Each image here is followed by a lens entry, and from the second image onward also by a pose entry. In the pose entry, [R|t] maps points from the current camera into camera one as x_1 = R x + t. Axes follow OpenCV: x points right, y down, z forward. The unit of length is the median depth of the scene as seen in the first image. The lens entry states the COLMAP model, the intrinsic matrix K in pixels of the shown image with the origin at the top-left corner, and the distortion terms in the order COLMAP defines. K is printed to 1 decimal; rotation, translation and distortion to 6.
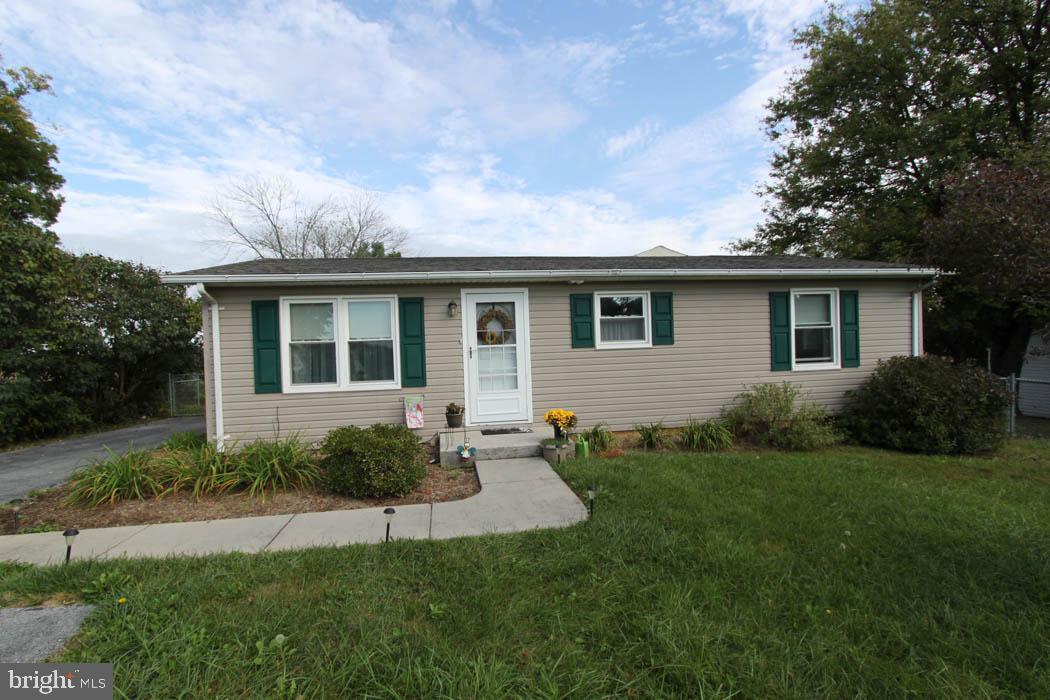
lens RADIAL K [[480.2, 0, 527.4], [0, 480.2, 352.5], [0, 0, 1]] dist [-0.016715, 0.001131]
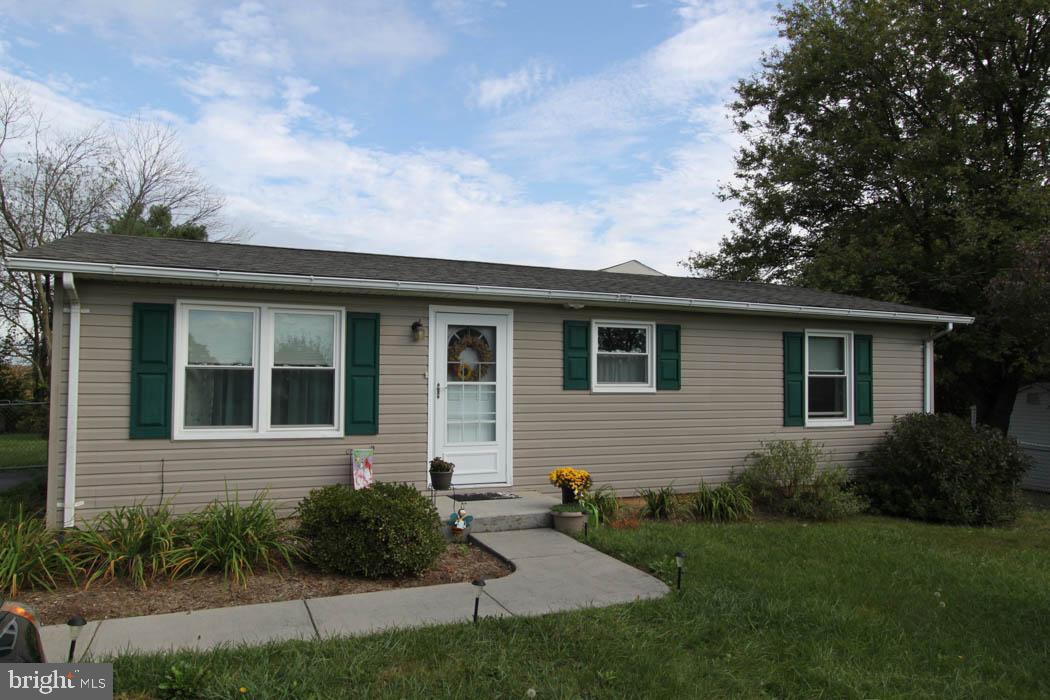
lens RADIAL K [[722.0, 0, 525.6], [0, 722.0, 351.6], [0, 0, 1]] dist [-0.012105, 0.011459]
pose [[0.968801, 0.051794, 0.242369, -0.251279], [-0.038544, 0.997508, -0.059099, 0.000636], [-0.244826, 0.047913, 0.968383, -0.119212]]
